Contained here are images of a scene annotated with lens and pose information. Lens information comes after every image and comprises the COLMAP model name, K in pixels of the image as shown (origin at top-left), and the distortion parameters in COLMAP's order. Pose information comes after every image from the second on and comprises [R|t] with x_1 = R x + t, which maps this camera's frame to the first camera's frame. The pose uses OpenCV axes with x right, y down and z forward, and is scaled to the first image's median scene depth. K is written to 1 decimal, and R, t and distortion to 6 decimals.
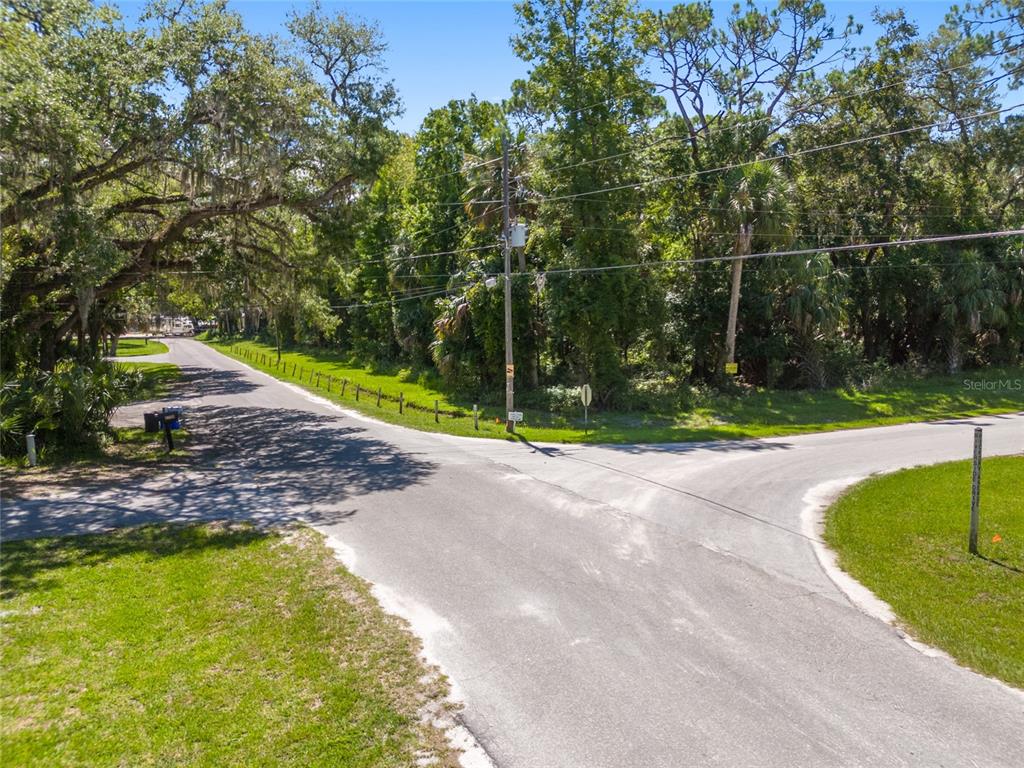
lens RADIAL K [[757.1, 0, 517.0], [0, 757.1, 391.6], [0, 0, 1]] dist [0.067925, -0.071324]
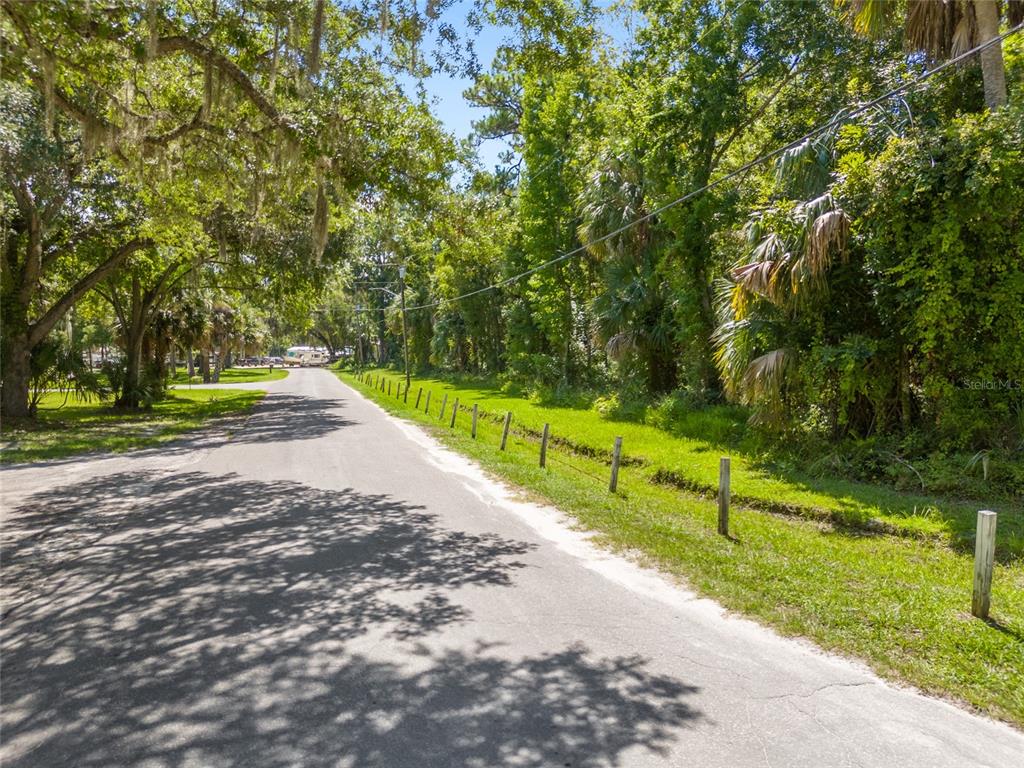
lens RADIAL K [[757.1, 0, 512.8], [0, 757.1, 380.4], [0, 0, 1]] dist [0.067925, -0.071324]
pose [[0.982388, 0.002728, -0.186834, -0.096357], [-0.014683, 0.997929, -0.062634, -0.005066], [0.186276, 0.064274, 0.980393, 0.384493]]
